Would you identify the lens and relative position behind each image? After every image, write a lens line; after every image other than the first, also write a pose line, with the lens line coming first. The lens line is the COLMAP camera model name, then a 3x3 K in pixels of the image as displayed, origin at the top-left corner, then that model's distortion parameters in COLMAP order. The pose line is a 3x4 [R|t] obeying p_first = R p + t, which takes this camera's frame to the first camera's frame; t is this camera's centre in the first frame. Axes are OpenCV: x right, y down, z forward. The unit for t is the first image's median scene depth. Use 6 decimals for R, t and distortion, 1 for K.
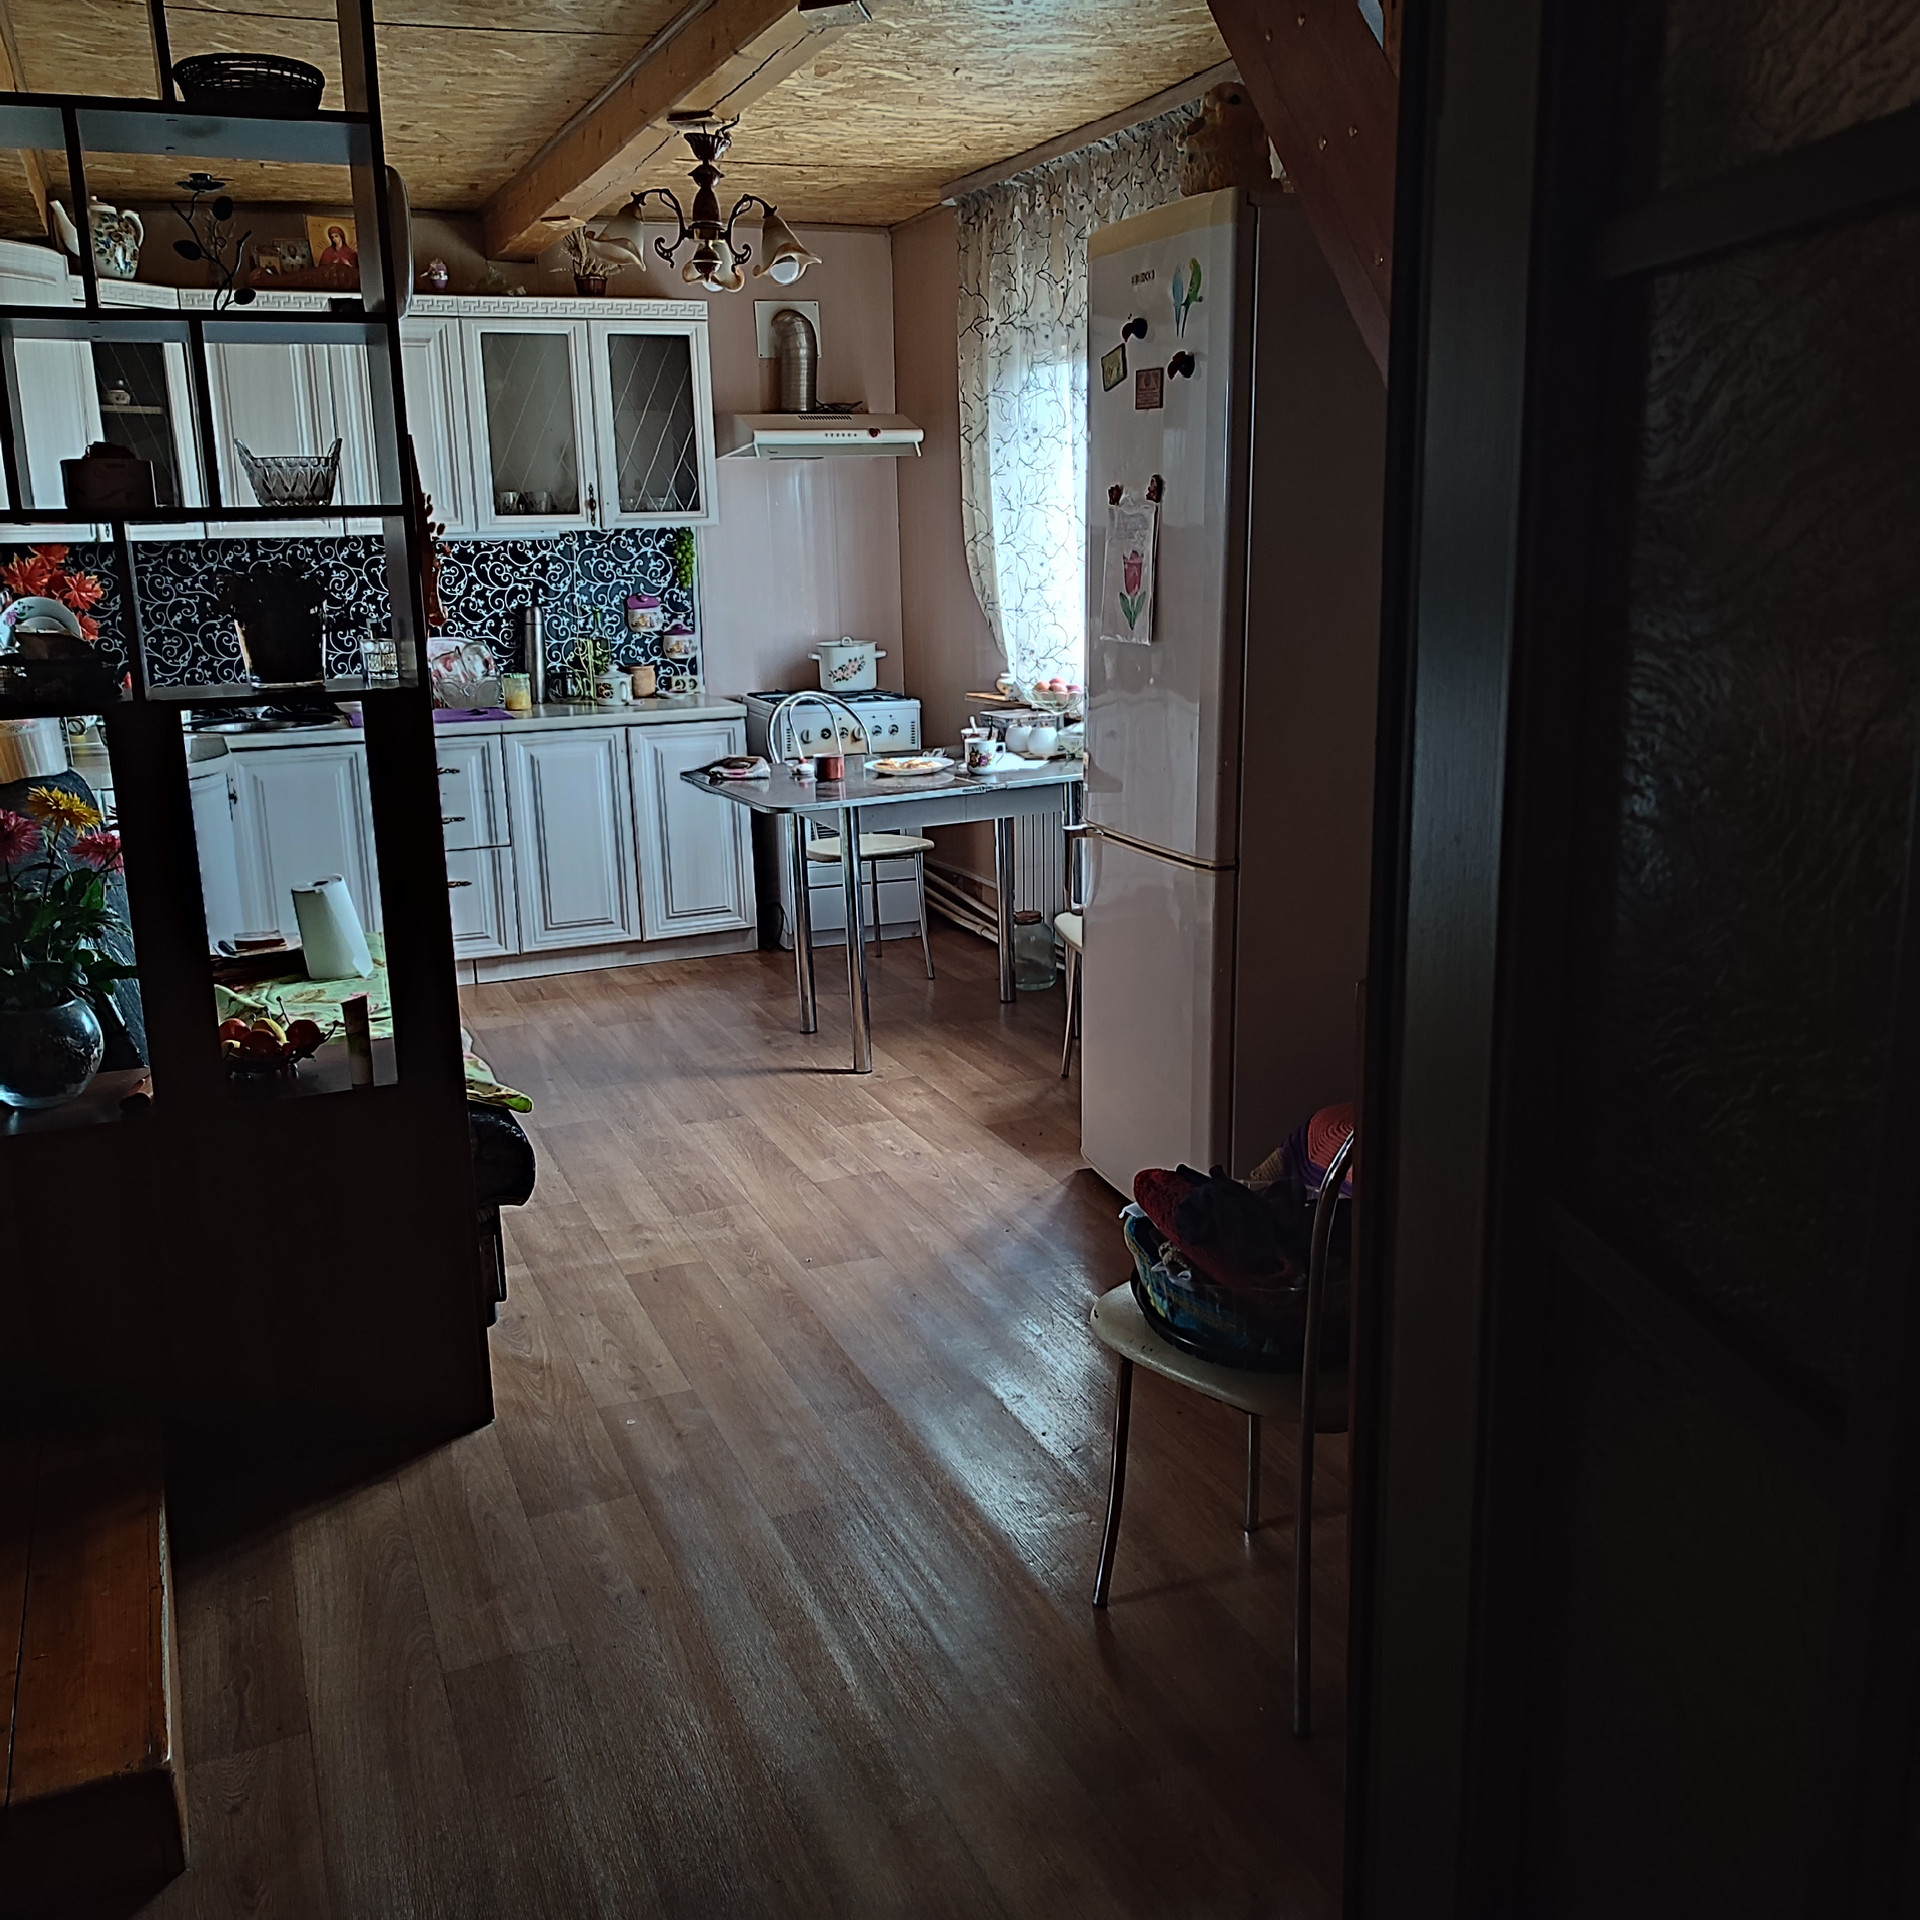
lens RADIAL K [[1797.3, 0, 960.0], [0, 1797.3, 960.0], [0, 0, 1]] dist [0.058318, -0.110317]
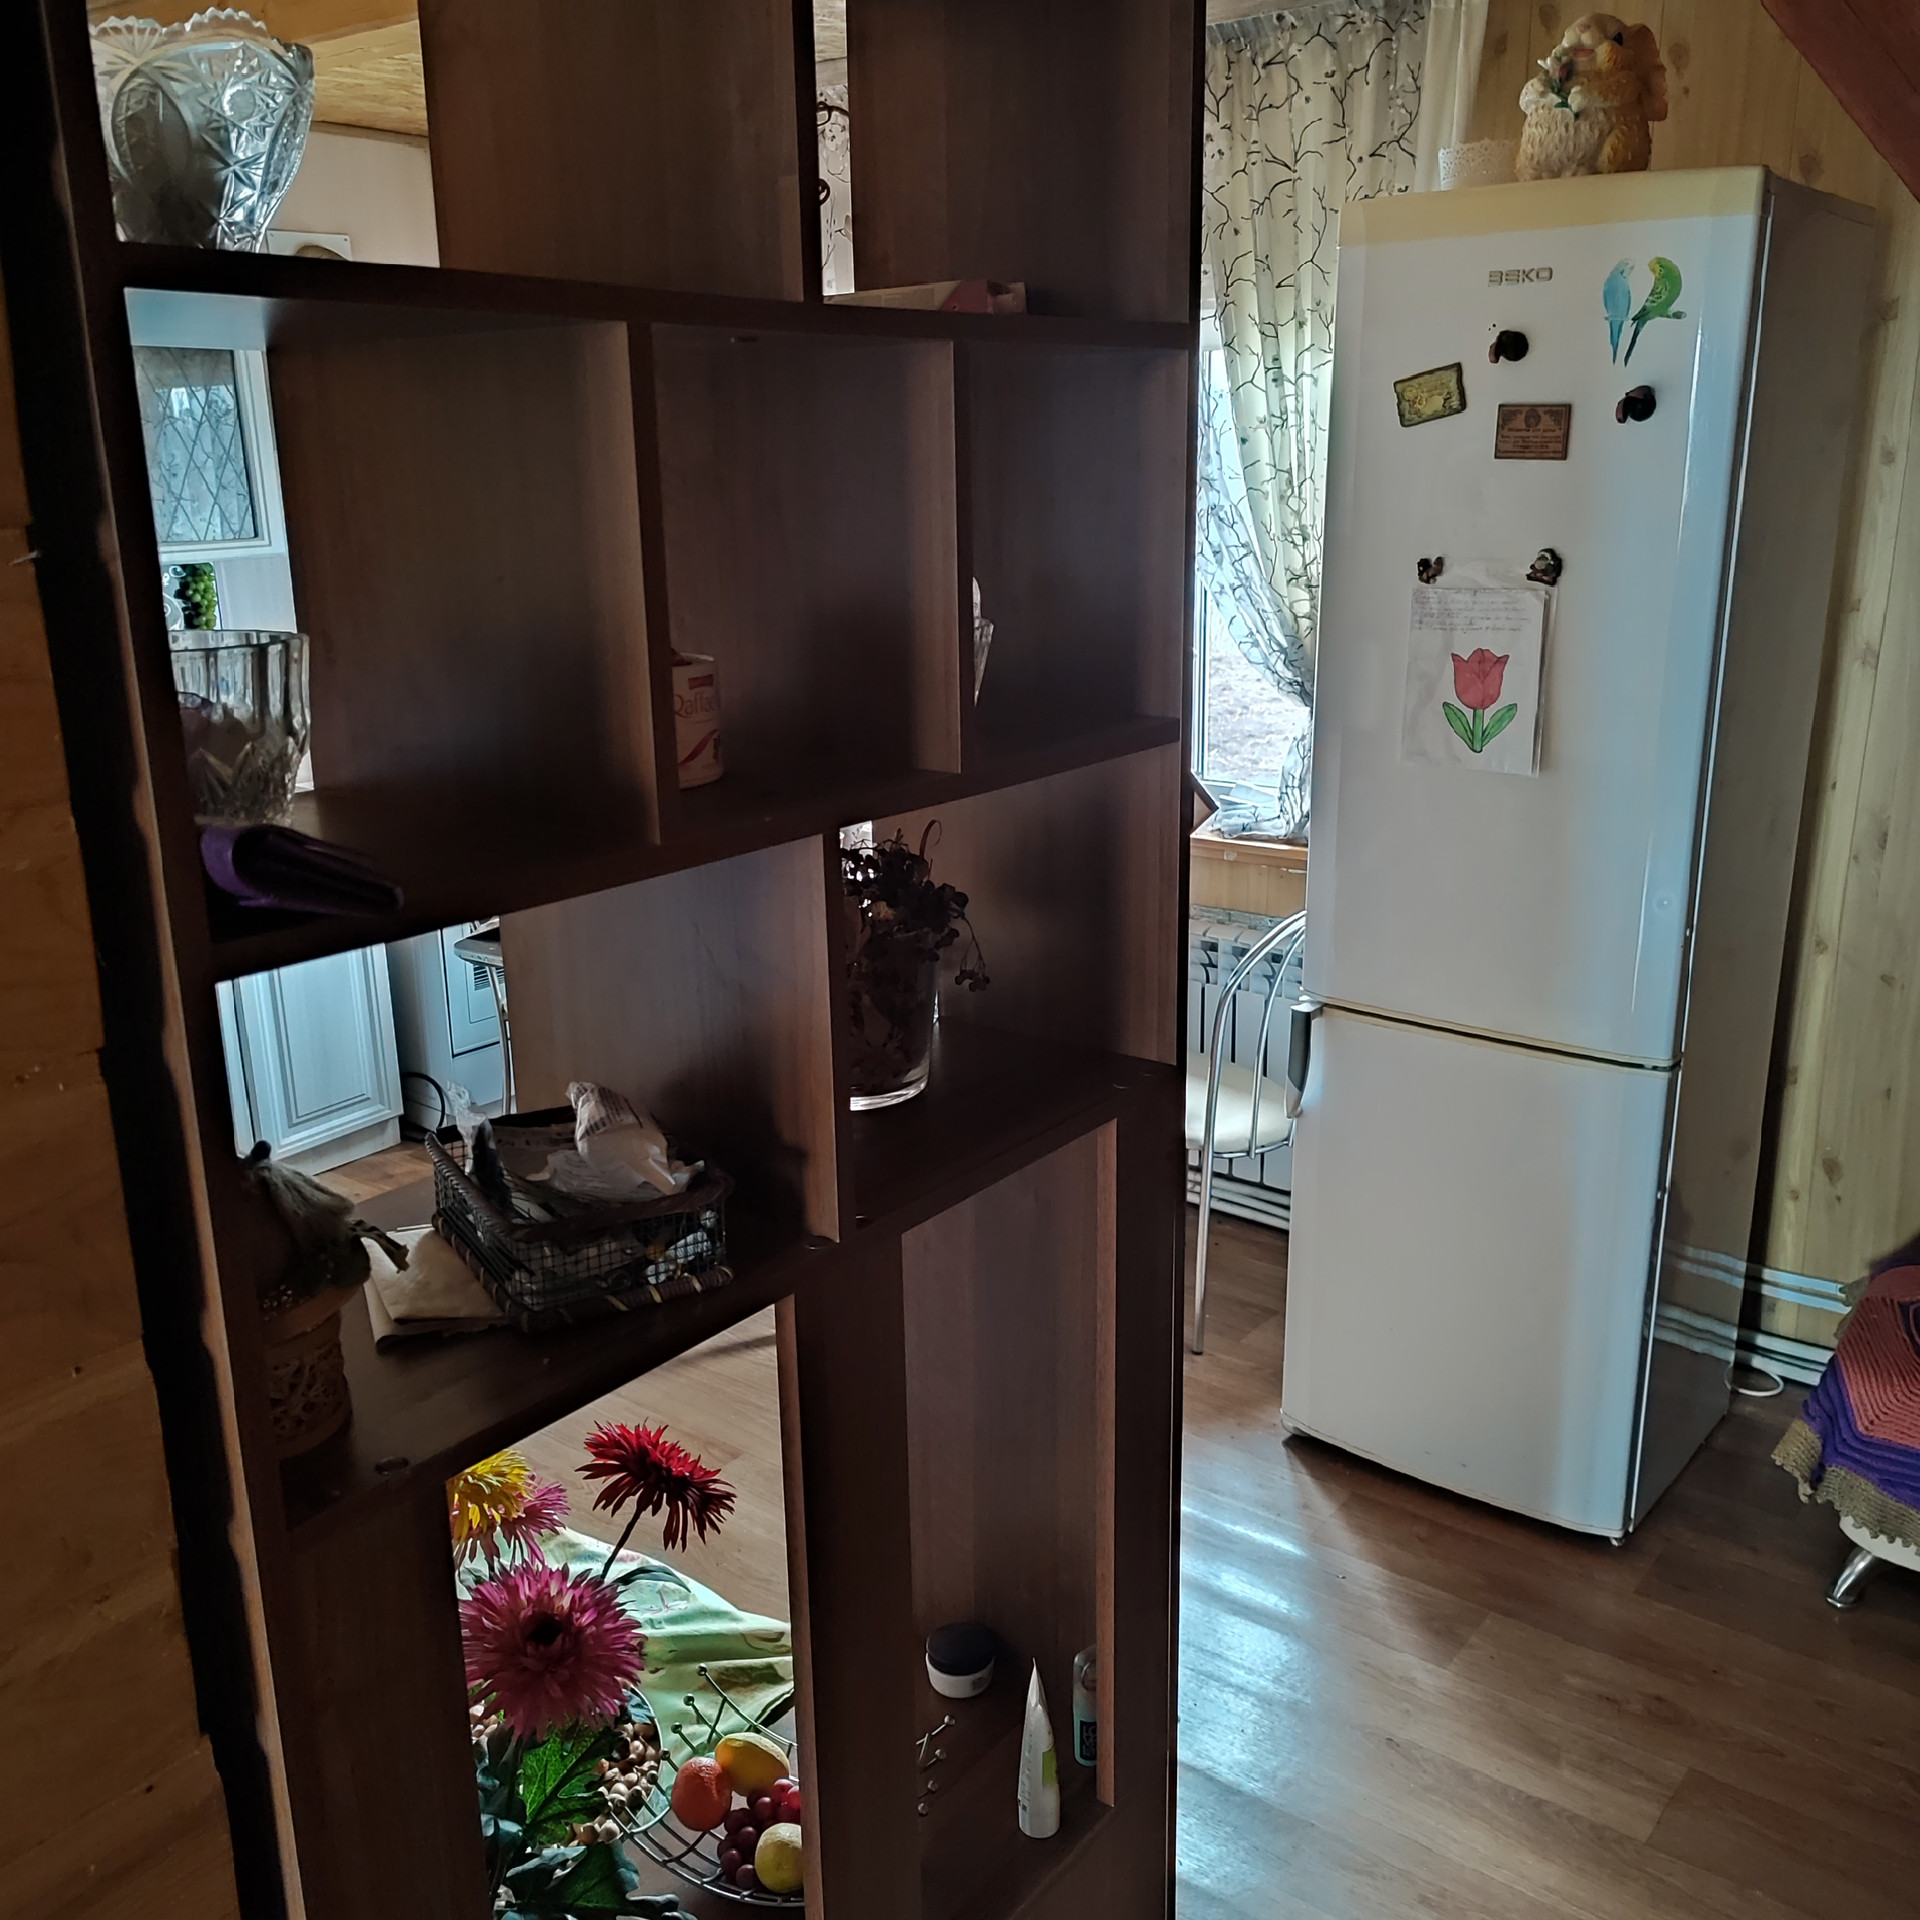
lens RADIAL K [[1814.3, 0, 960.0], [0, 1814.3, 960.0], [0, 0, 1]] dist [0.002827, 0.002278]
pose [[0.867794, -0.129341, 0.479796, -0.272654], [0.115608, 0.991588, 0.058211, -0.100893], [-0.483289, 0.004953, 0.875447, 0.274305]]
